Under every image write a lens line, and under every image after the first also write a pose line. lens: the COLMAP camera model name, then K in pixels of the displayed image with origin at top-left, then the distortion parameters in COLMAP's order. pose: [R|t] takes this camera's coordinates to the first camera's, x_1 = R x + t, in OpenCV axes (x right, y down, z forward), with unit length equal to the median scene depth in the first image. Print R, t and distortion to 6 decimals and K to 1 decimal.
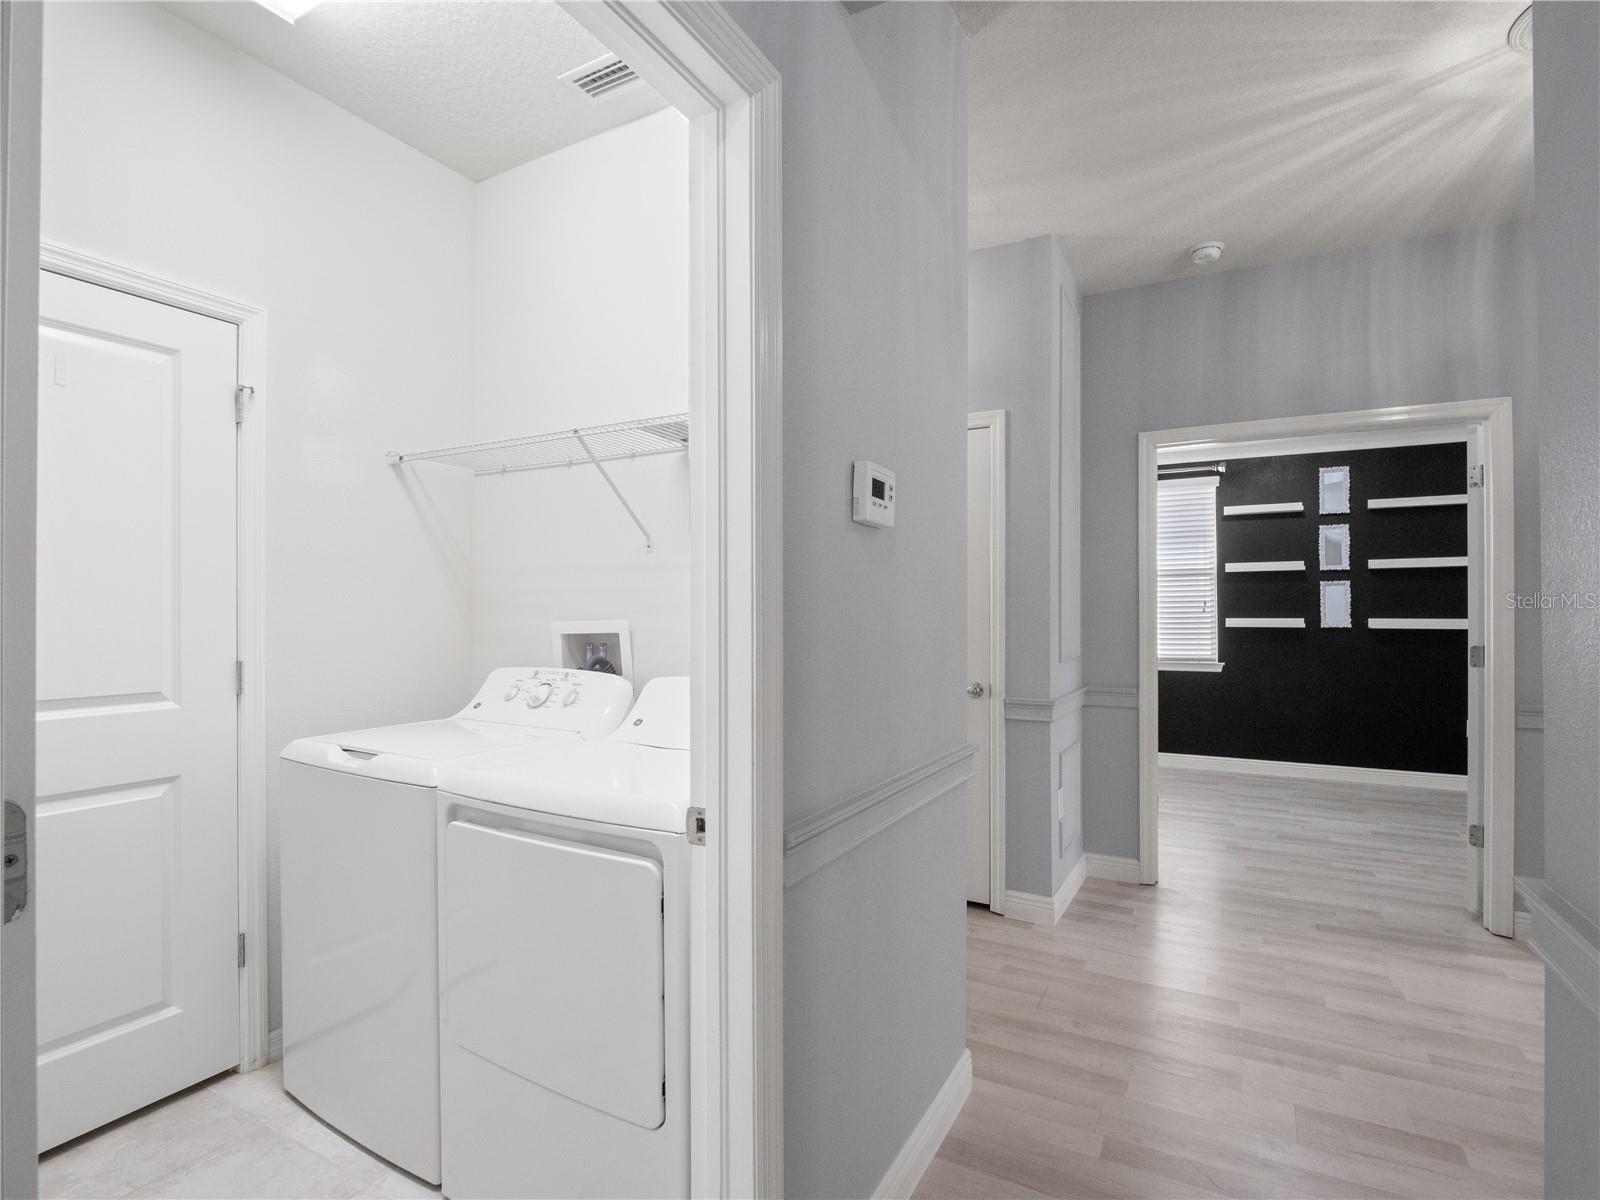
lens RADIAL K [[789.0, 0, 820.4], [0, 789.0, 611.8], [0, 0, 1]] dist [-0.005499, -0.004312]
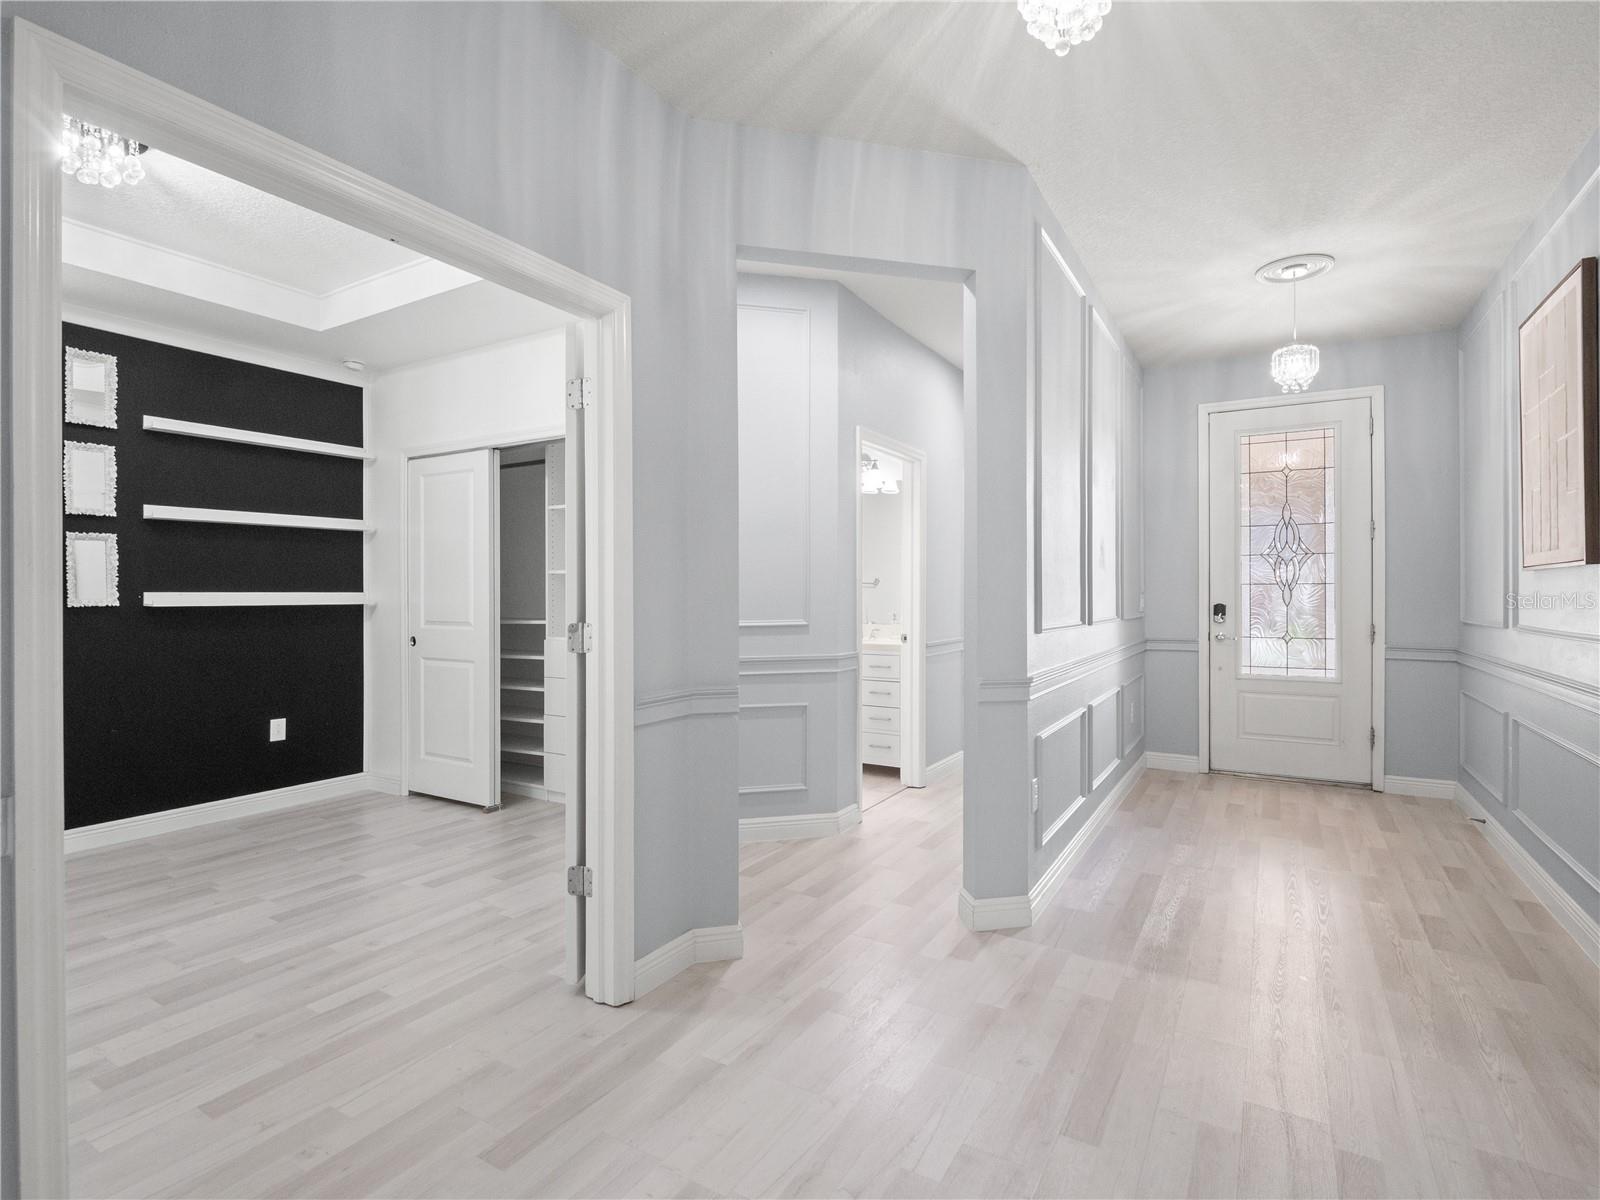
lens RADIAL K [[789.0, 0, 802.6], [0, 789.0, 591.8], [0, 0, 1]] dist [-0.005499, -0.004312]
pose [[0.050160, 0.002574, 0.998738, 0.054944], [-0.004564, 0.999987, -0.002348, 0.006731], [-0.998731, -0.004440, 0.050171, 0.388058]]
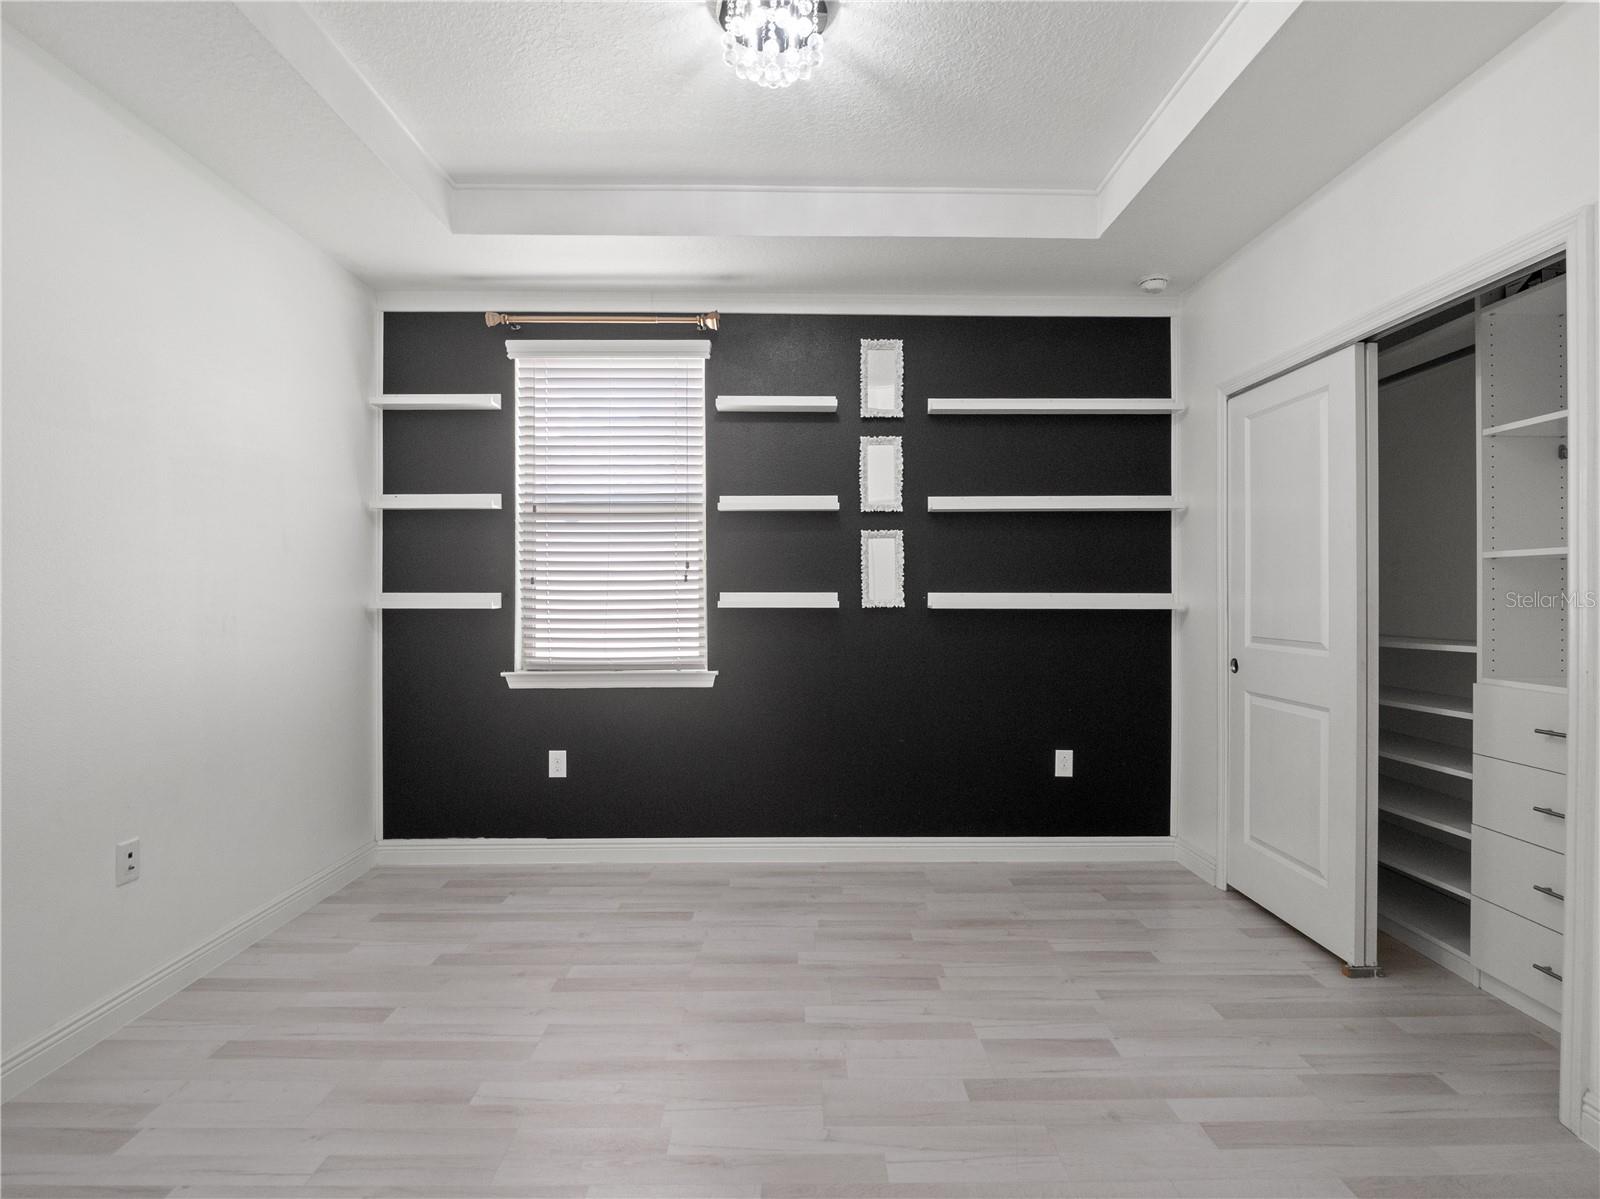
lens RADIAL K [[789.0, 0, 809.8], [0, 789.0, 592.7], [0, 0, 1]] dist [-0.005499, -0.004312]
pose [[0.874432, 0.001157, 0.485146, 0.306385], [-0.003681, 0.999984, 0.004250, 0.005883], [-0.485133, -0.005502, 0.874423, 0.487624]]
